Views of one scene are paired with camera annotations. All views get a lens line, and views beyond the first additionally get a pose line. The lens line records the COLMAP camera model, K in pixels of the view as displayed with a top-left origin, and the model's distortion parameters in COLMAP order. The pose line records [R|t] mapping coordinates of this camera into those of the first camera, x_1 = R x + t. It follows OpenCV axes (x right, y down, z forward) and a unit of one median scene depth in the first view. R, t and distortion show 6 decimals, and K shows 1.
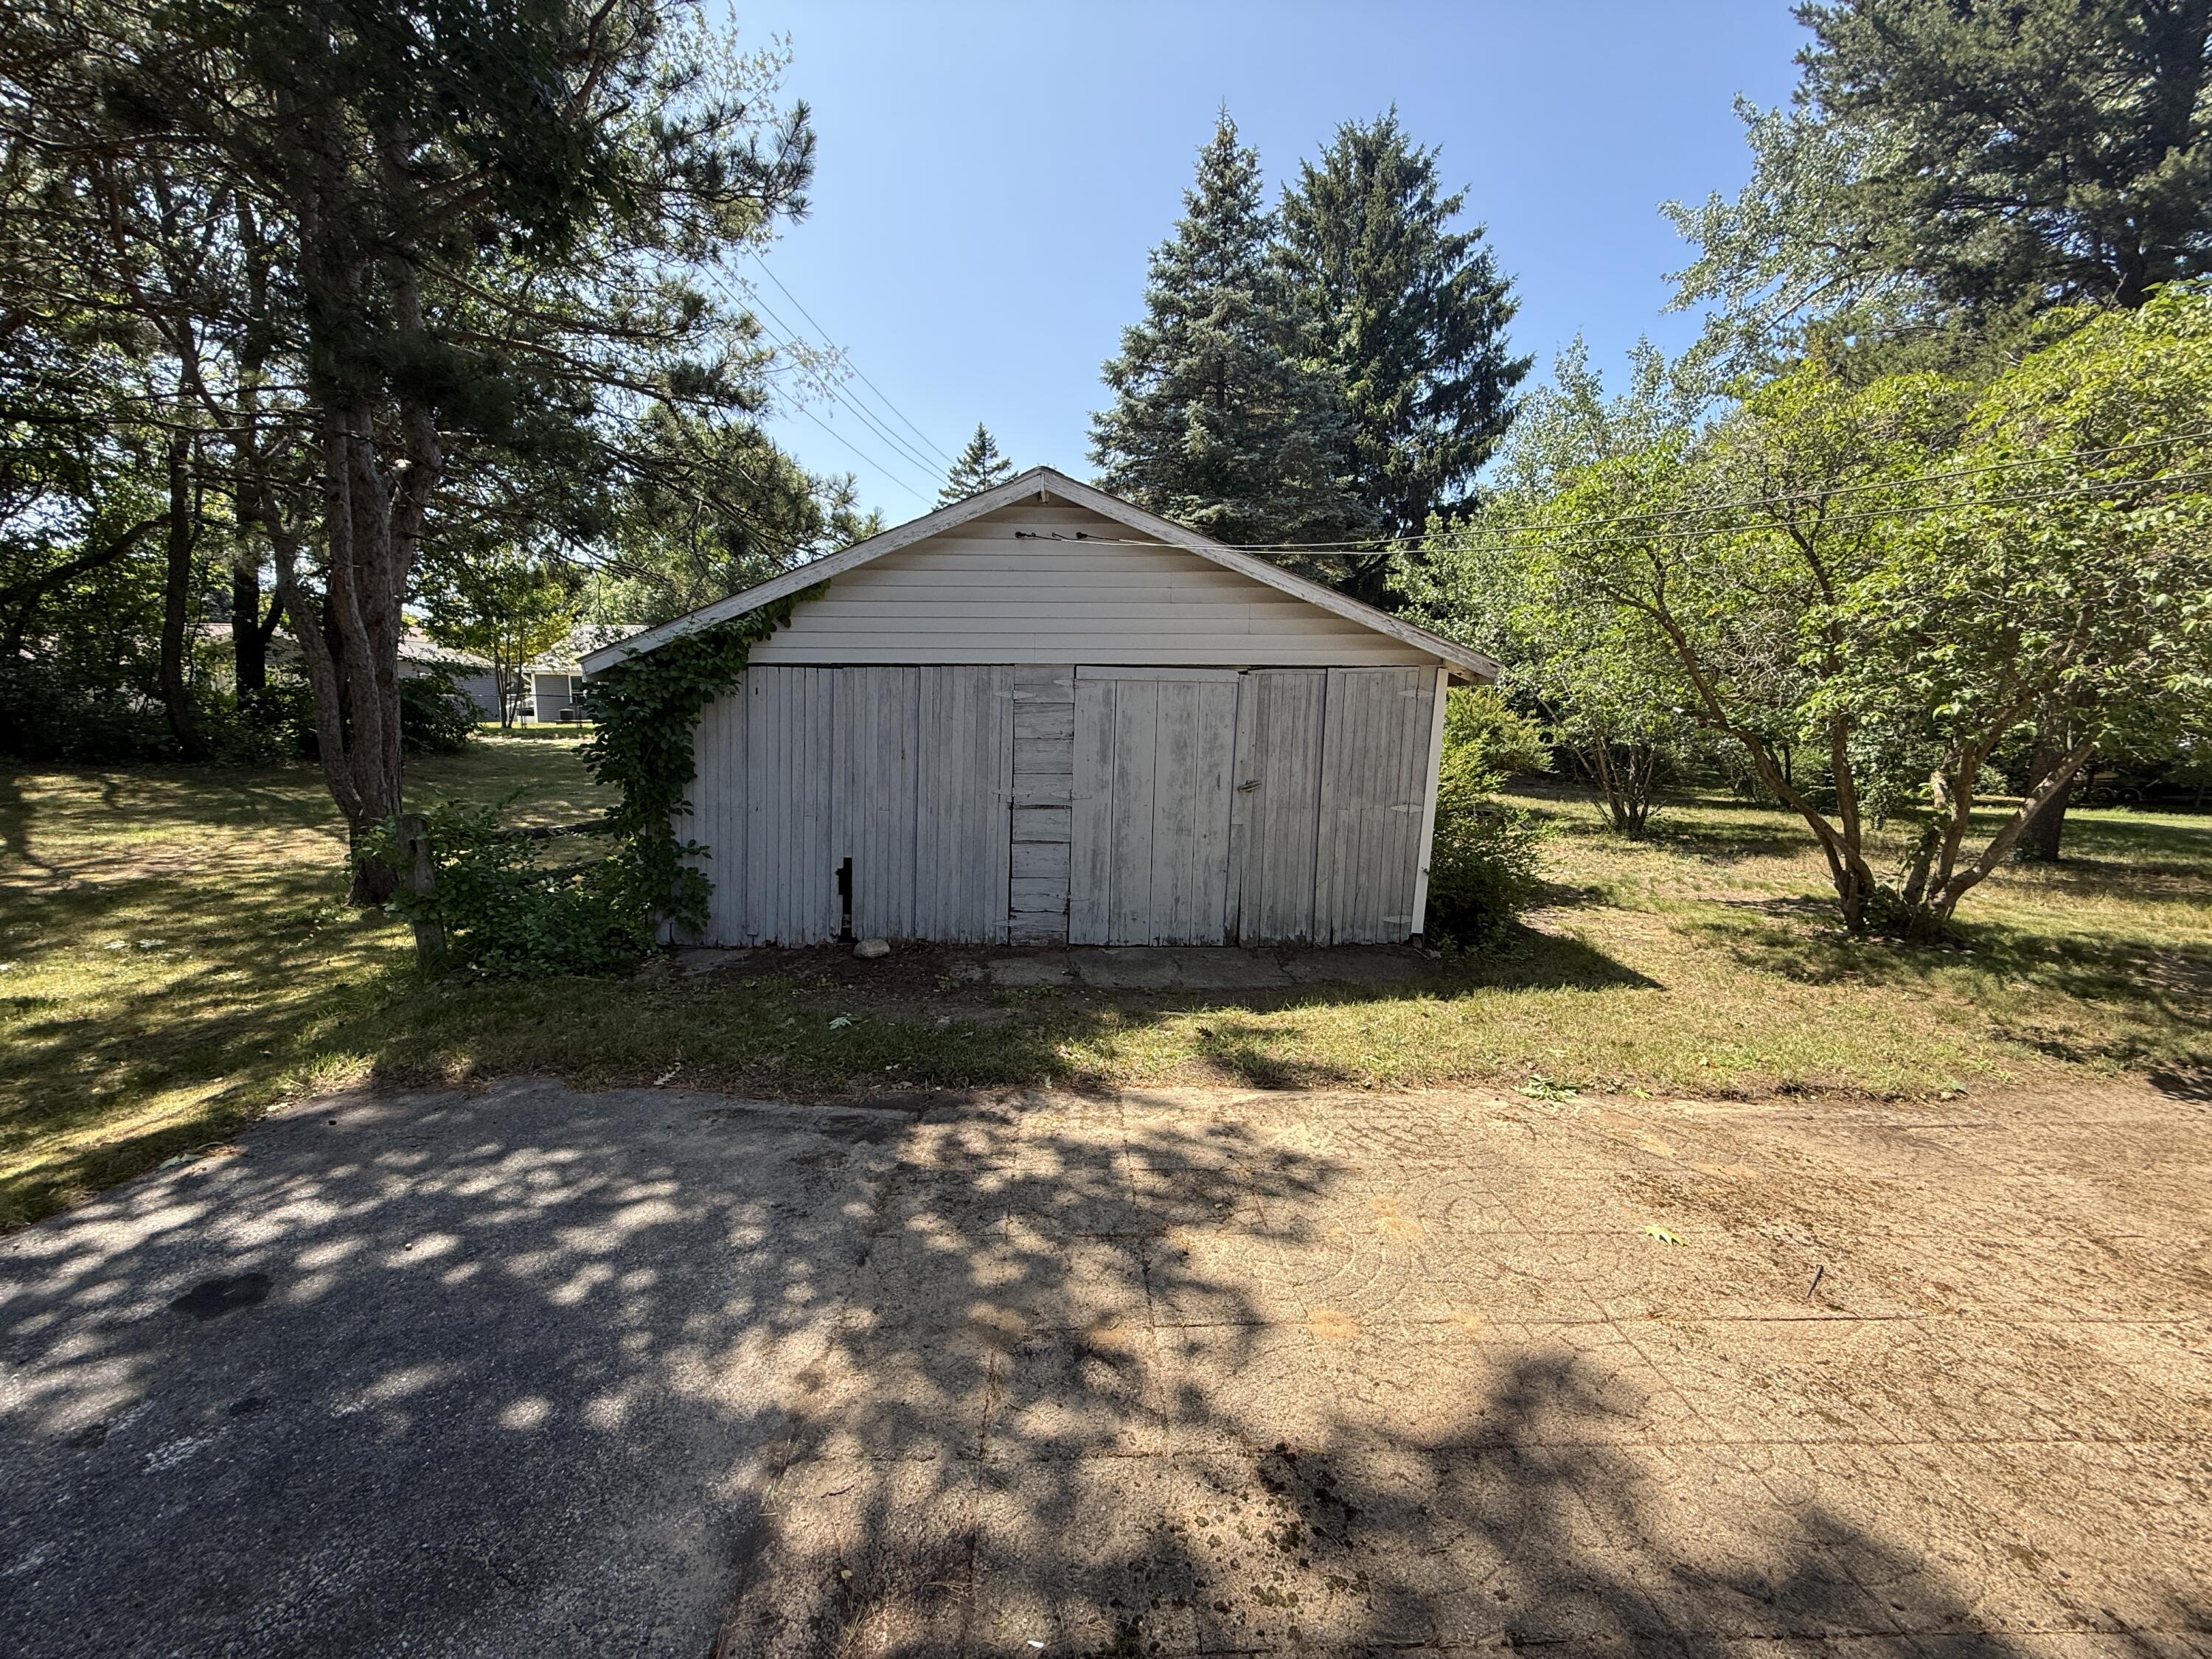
lens RADIAL K [[875.1, 0, 1096.2], [0, 875.1, 828.5], [0, 0, 1]] dist [-0.000378, -0.000385]
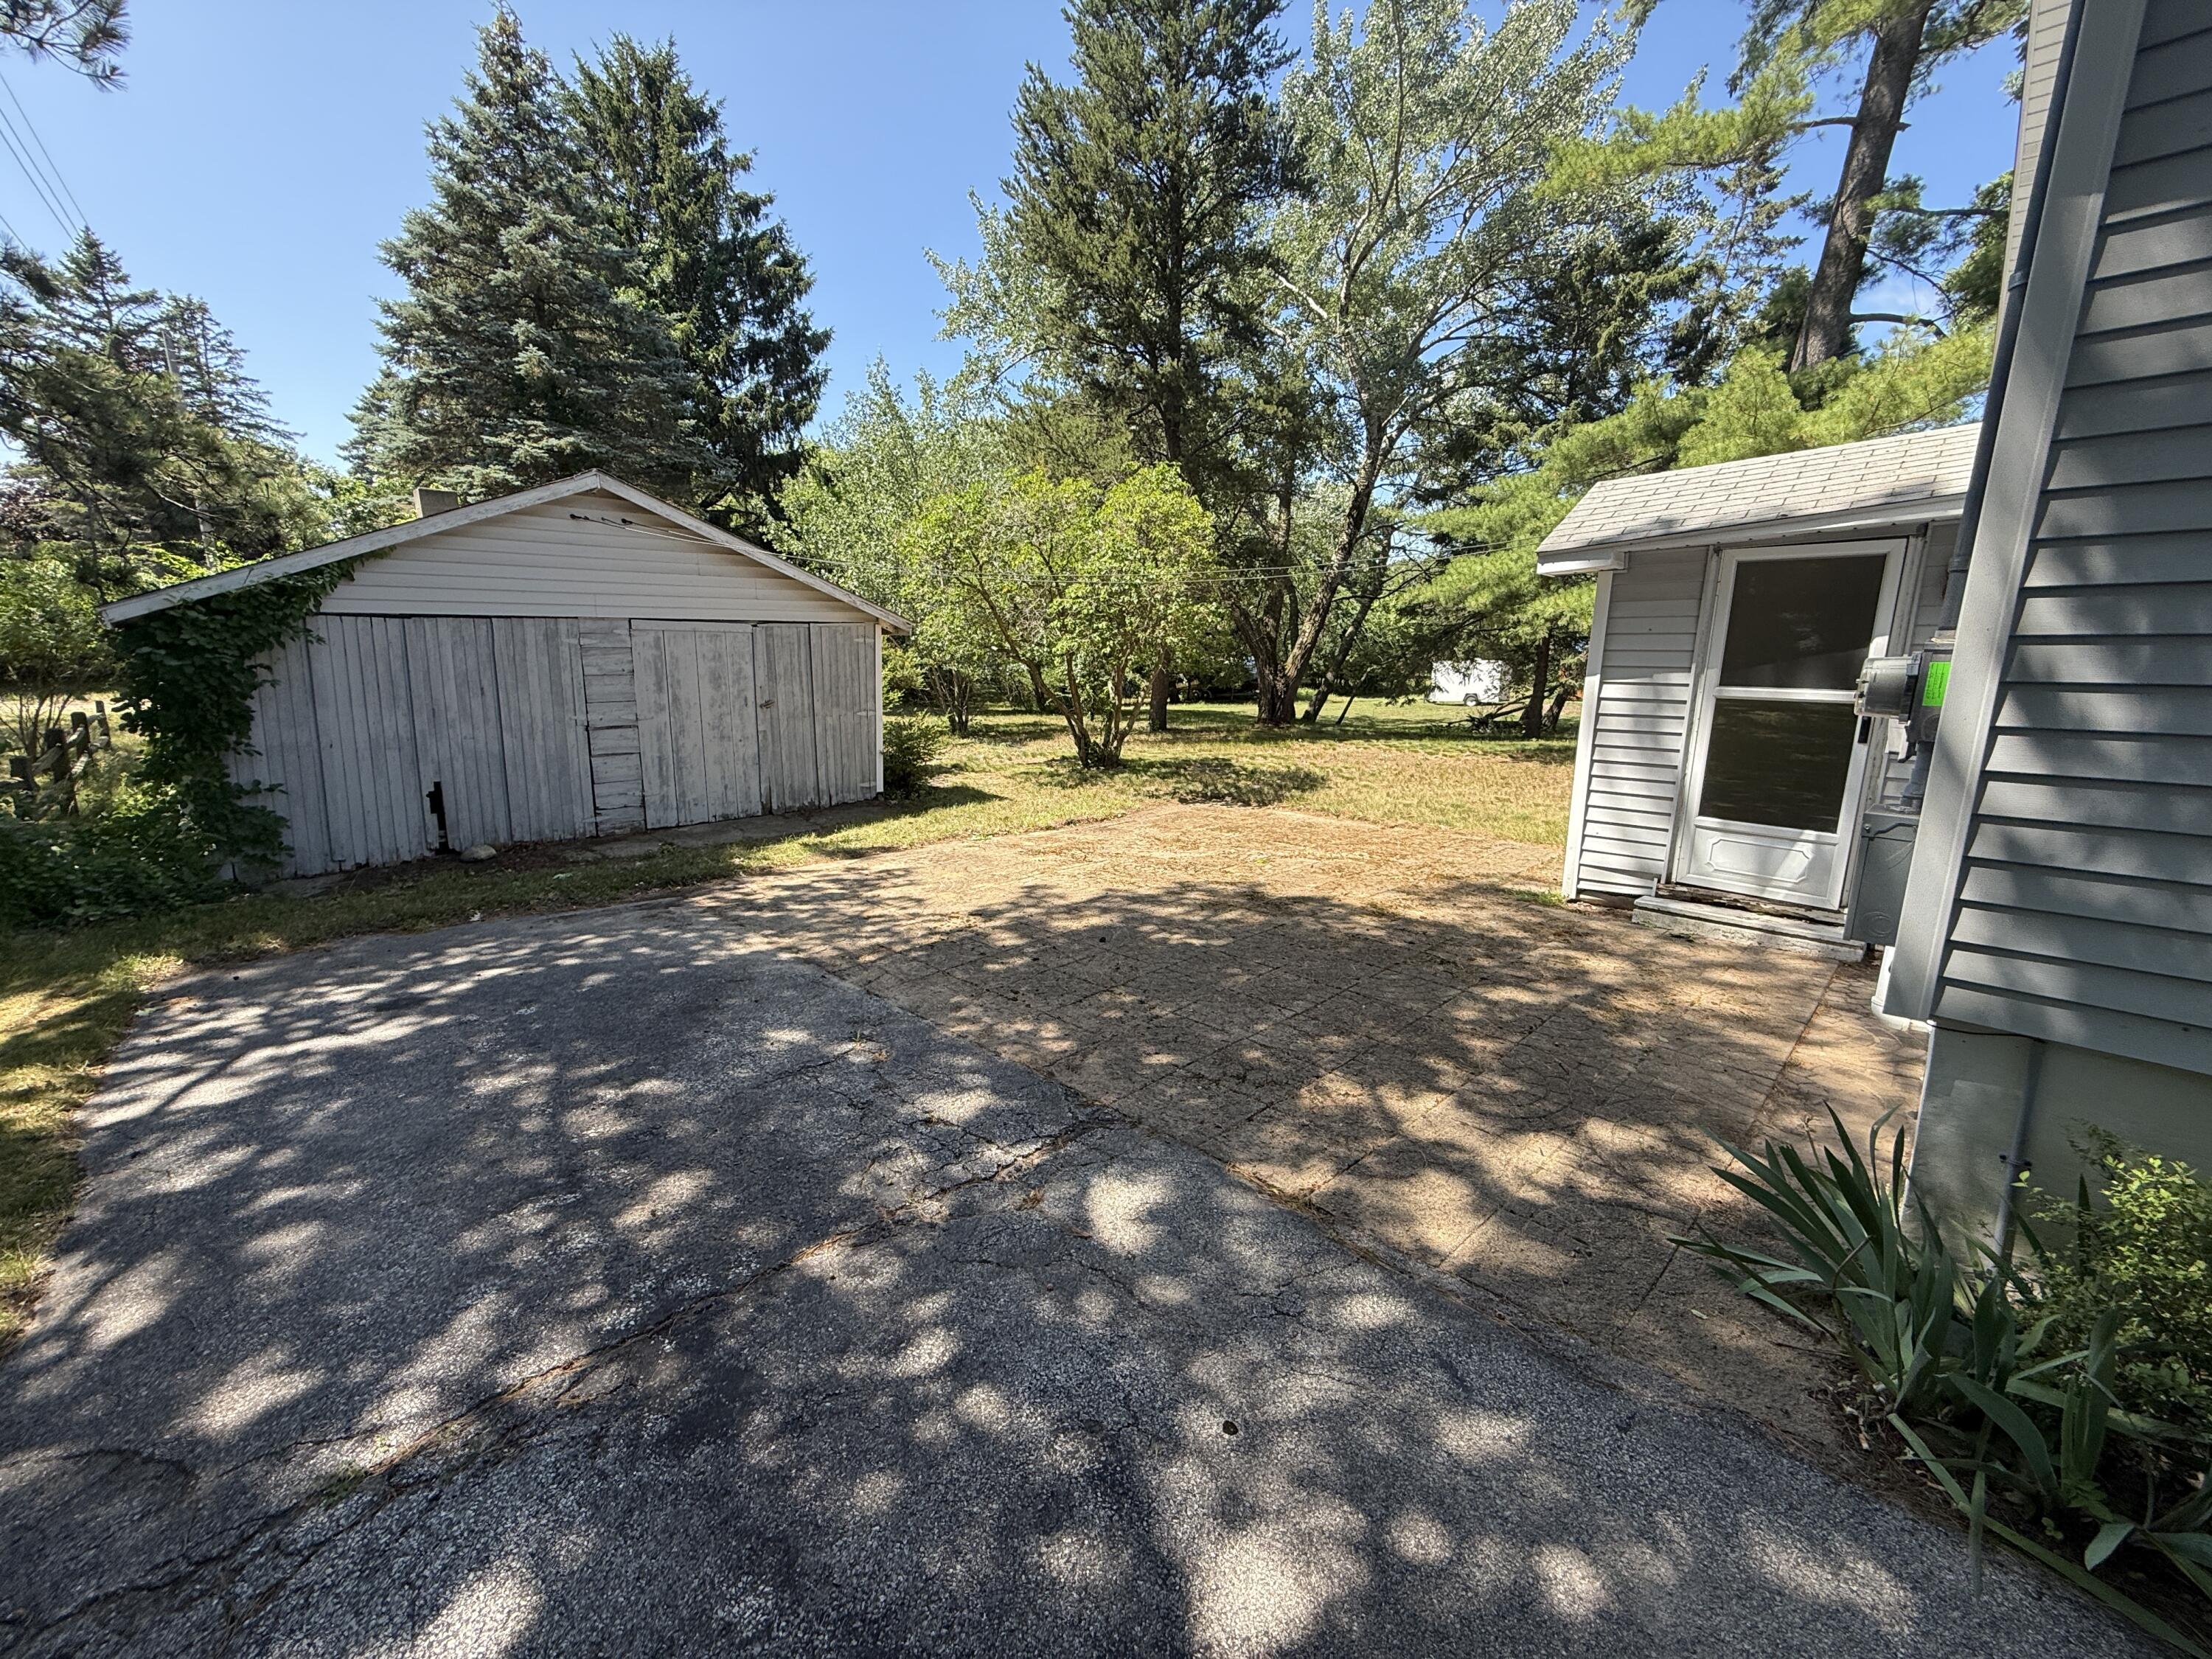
lens RADIAL K [[881.3, 0, 1106.0], [0, 881.3, 829.5], [0, 0, 1]] dist [-0.002886, -0.000228]
pose [[0.734241, -0.142214, 0.663827, -0.416524], [0.089870, 0.989568, 0.112595, 0.044868], [-0.672914, -0.023014, 0.739362, -0.479826]]
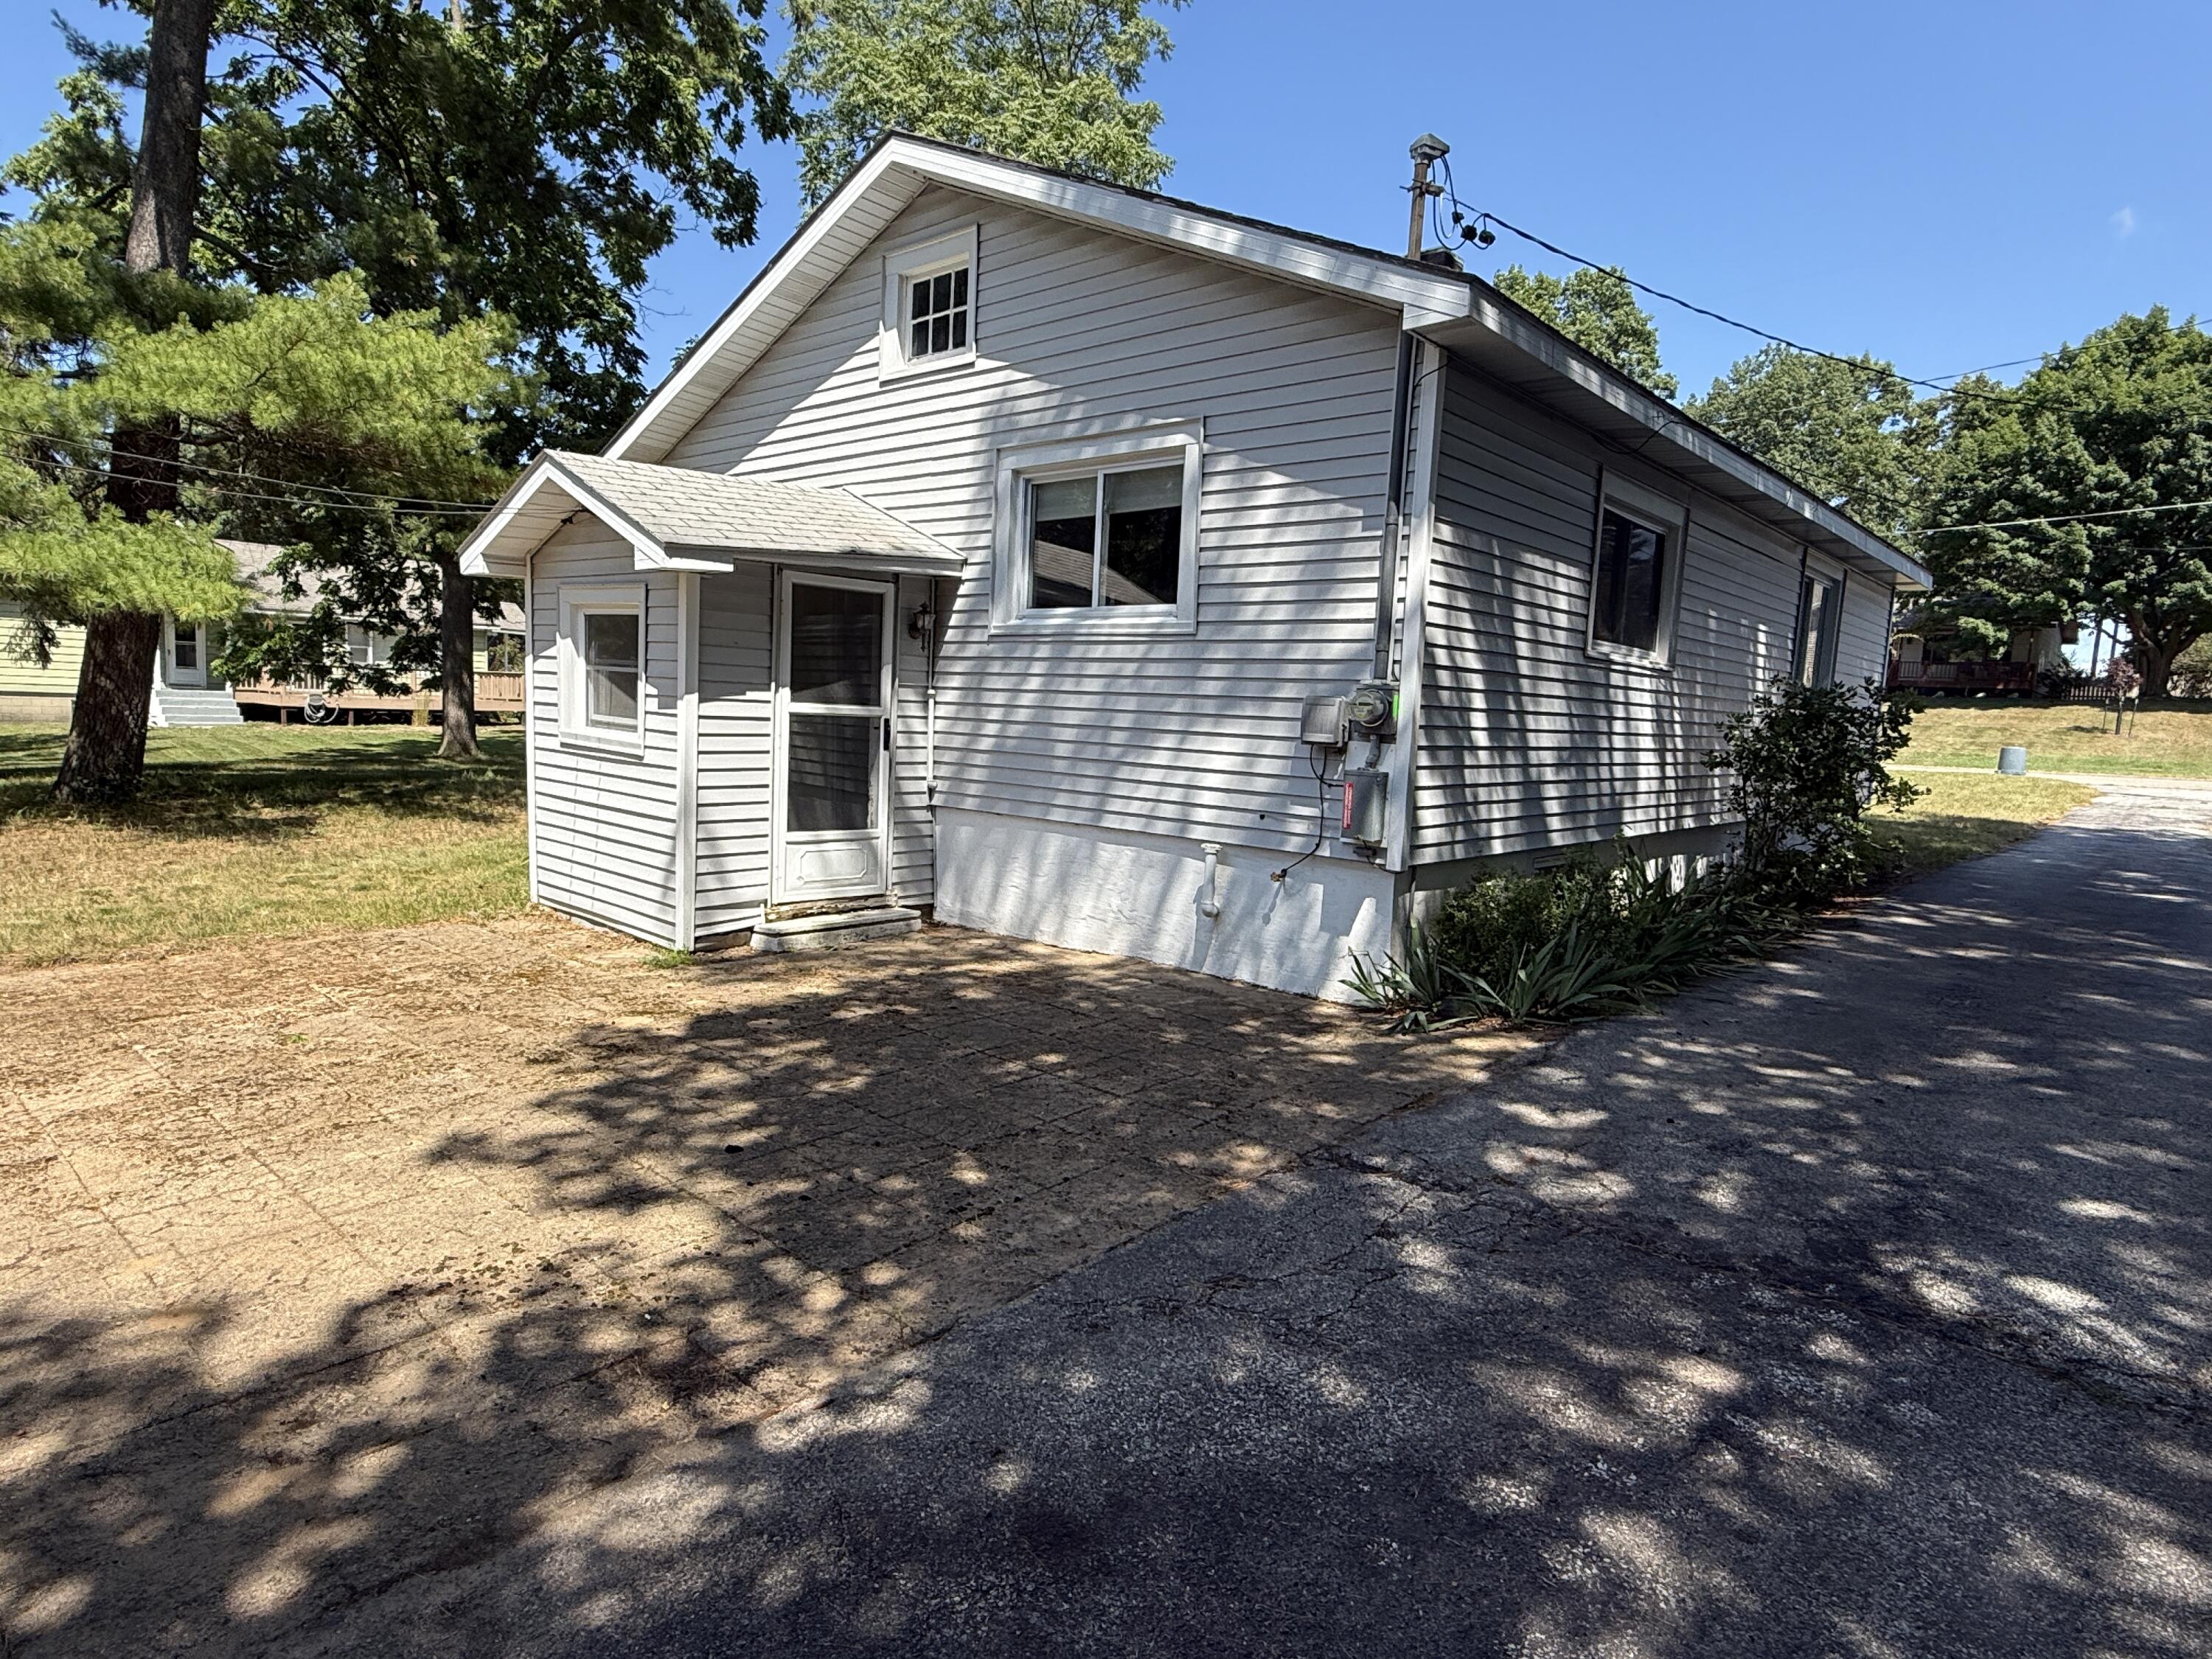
lens RADIAL K [[1225.1, 0, 1106.0], [0, 1225.1, 829.5], [0, 0, 1]] dist [0.000615, -0.000177]
pose [[-0.711918, -0.119894, 0.691953, -0.468634], [0.031743, 0.978818, 0.202258, -0.066786], [-0.701545, 0.165956, -0.693032, 0.495404]]
